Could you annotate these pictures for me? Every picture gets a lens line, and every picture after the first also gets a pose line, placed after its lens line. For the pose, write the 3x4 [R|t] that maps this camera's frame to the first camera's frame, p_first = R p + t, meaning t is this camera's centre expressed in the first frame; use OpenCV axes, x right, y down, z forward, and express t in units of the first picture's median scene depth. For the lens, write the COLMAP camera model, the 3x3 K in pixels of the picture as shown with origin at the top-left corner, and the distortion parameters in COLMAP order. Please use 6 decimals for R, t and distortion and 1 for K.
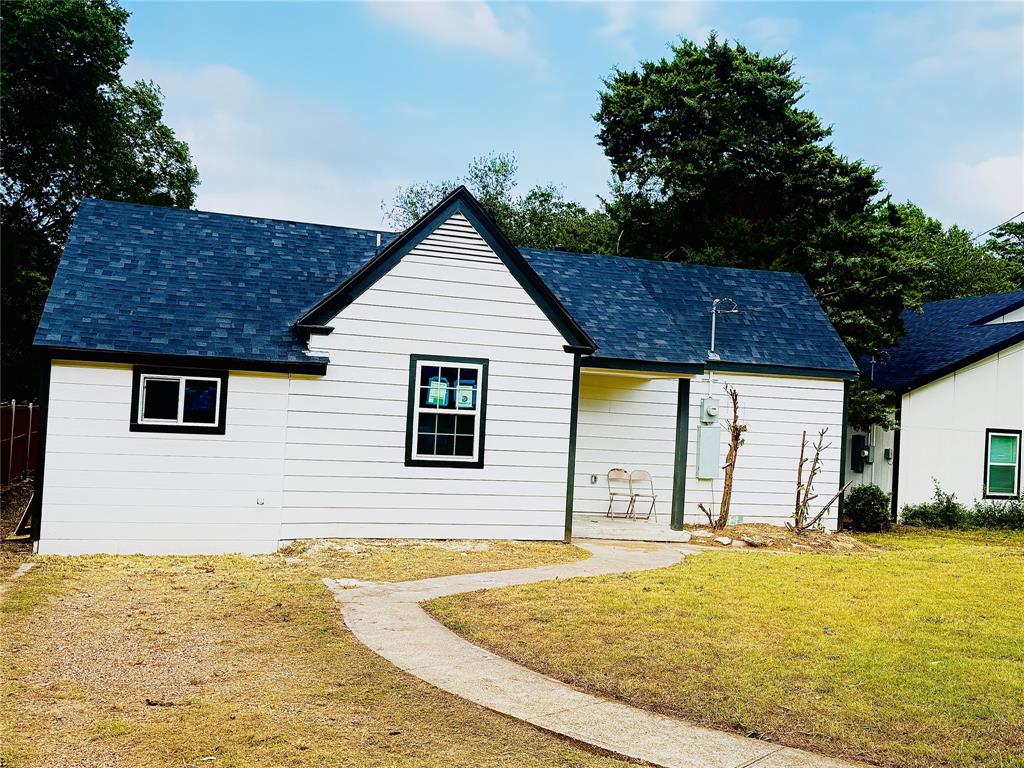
lens RADIAL K [[1037.6, 0, 511.9], [0, 1037.6, 385.9], [0, 0, 1]] dist [0.113531, 0.000000]
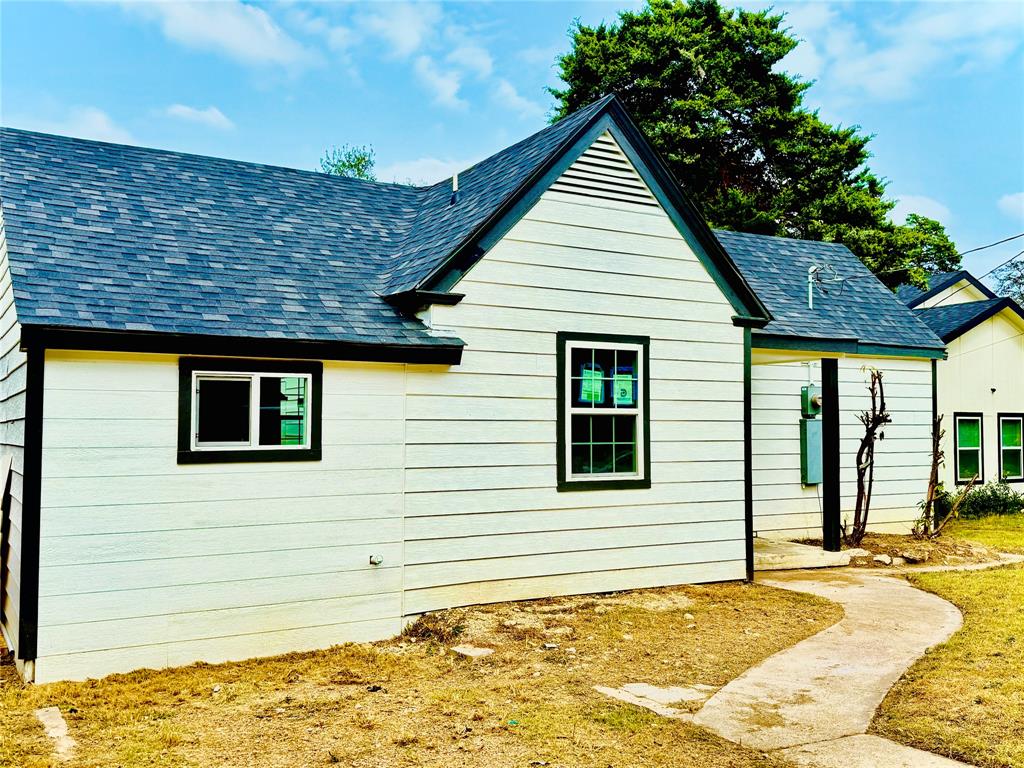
lens RADIAL K [[987.3, 0, 506.7], [0, 987.3, 384.8], [0, 0, 1]] dist [0.095802, 0.000000]
pose [[0.973566, -0.041069, 0.224684, -0.277095], [0.044355, 0.998970, -0.009598, 0.009912], [-0.224058, 0.019310, 0.974384, 0.351337]]
